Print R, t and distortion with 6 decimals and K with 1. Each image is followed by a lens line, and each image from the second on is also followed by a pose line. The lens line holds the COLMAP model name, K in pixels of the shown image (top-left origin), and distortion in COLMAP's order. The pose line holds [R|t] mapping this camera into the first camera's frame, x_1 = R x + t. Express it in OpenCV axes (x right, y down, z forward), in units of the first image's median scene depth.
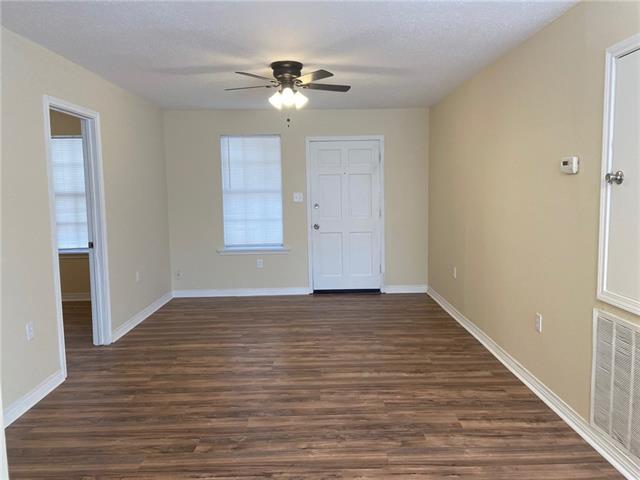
lens RADIAL K [[488.2, 0, 319.8], [0, 488.2, 241.5], [0, 0, 1]] dist [0.052109, -0.005072]
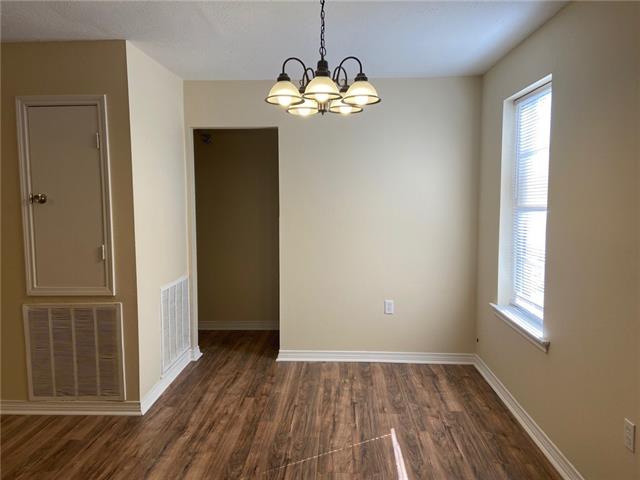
lens RADIAL K [[488.2, 0, 319.5], [0, 488.2, 240.0], [0, 0, 1]] dist [0.052109, -0.005072]
pose [[0.048020, -0.069396, 0.996433, -0.642098], [0.107153, 0.992185, 0.063937, -0.023656], [-0.993082, 0.103700, 0.055080, 0.200017]]
